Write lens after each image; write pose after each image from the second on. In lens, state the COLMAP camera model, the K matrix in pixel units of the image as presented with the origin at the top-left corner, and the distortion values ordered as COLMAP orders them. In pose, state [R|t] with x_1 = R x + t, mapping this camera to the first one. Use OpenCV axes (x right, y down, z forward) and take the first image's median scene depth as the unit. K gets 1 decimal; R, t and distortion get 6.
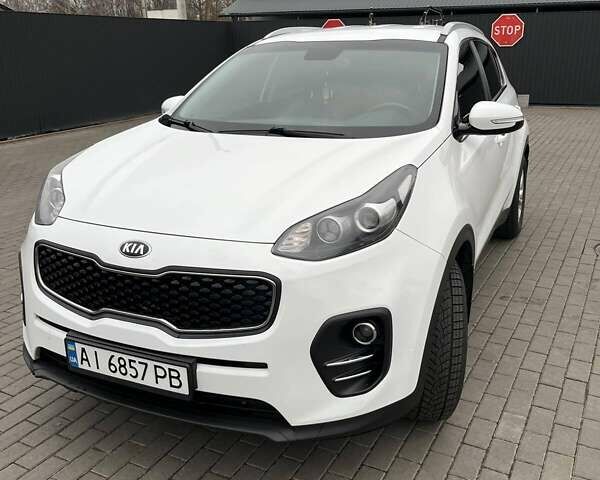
lens RADIAL K [[599.1, 0, 293.1], [0, 599.1, 225.1], [0, 0, 1]] dist [0.021937, 0.000000]
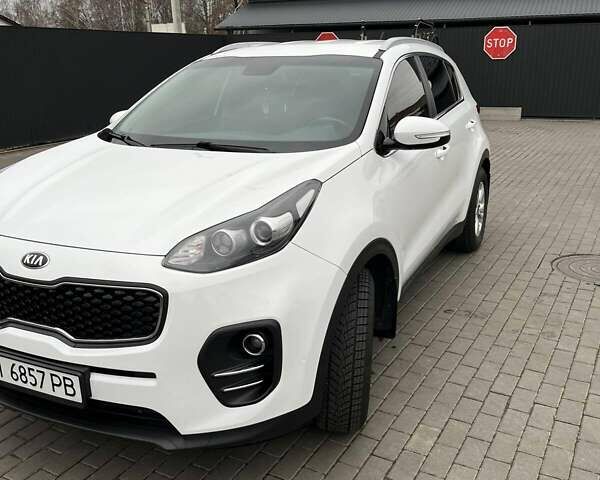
lens RADIAL K [[599.1, 0, 282.7], [0, 599.1, 232.9], [0, 0, 1]] dist [0.021937, 0.000000]
pose [[0.999635, 0.005538, -0.026452, 0.170362], [-0.005729, 0.999958, -0.007151, -0.002110], [0.026411, 0.007300, 0.999625, -0.017603]]
